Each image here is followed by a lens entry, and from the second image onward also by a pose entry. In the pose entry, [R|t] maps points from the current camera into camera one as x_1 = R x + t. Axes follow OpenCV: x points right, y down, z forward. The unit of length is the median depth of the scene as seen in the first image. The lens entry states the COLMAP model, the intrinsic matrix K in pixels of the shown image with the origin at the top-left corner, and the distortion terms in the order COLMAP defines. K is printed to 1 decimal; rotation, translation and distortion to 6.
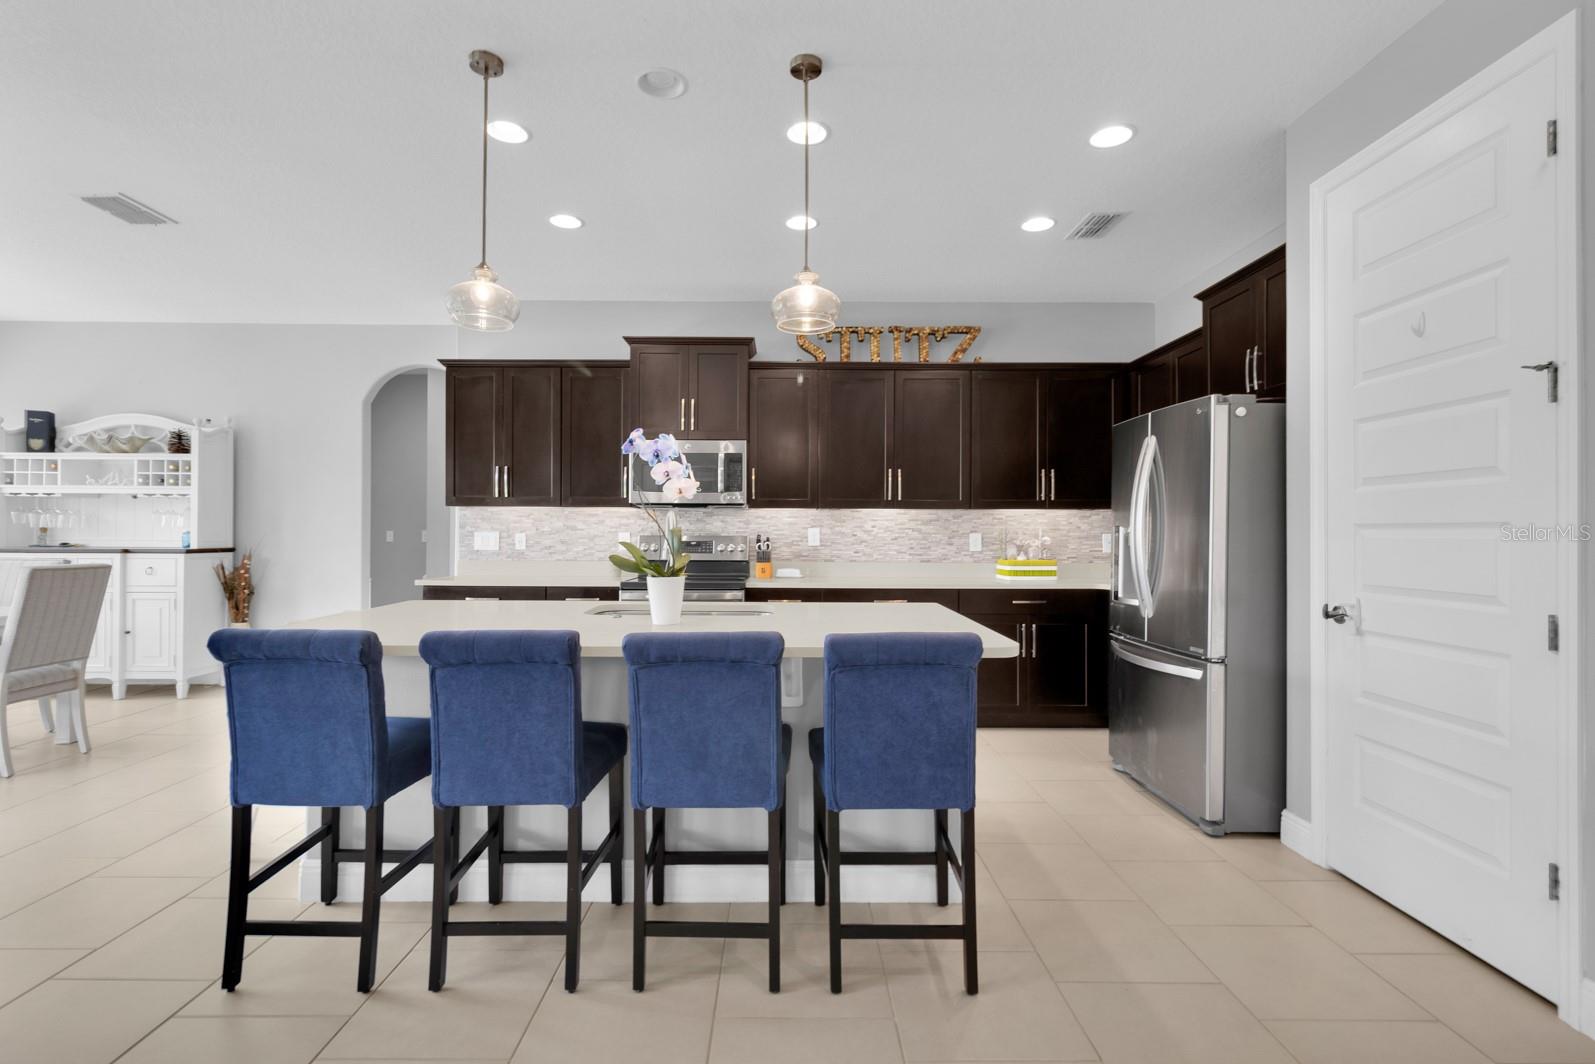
lens RADIAL K [[763.6, 0, 784.1], [0, 763.6, 530.8], [0, 0, 1]] dist [0.010391, -0.001876]
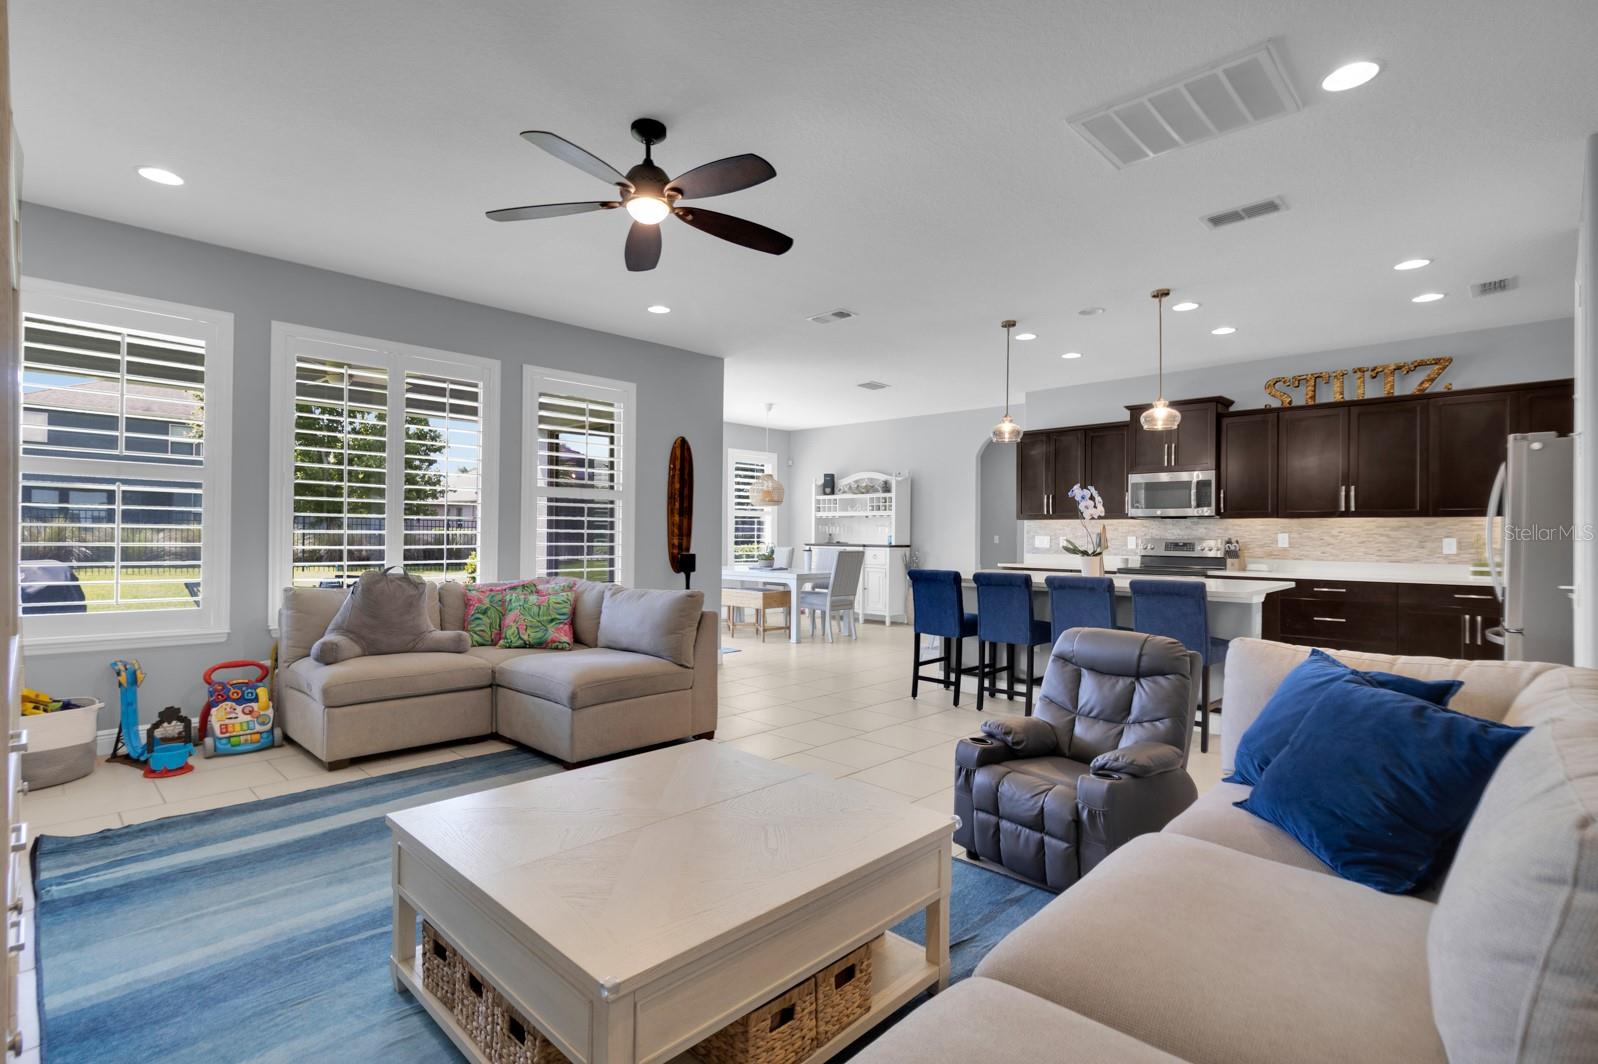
lens RADIAL K [[765.1, 0, 793.6], [0, 765.1, 532.3], [0, 0, 1]] dist [0.010391, -0.001876]
pose [[0.719147, -0.001772, -0.694856, 0.354553], [-0.003626, 0.999974, -0.006303, 0.005807], [0.694849, 0.007052, 0.719121, -0.515621]]
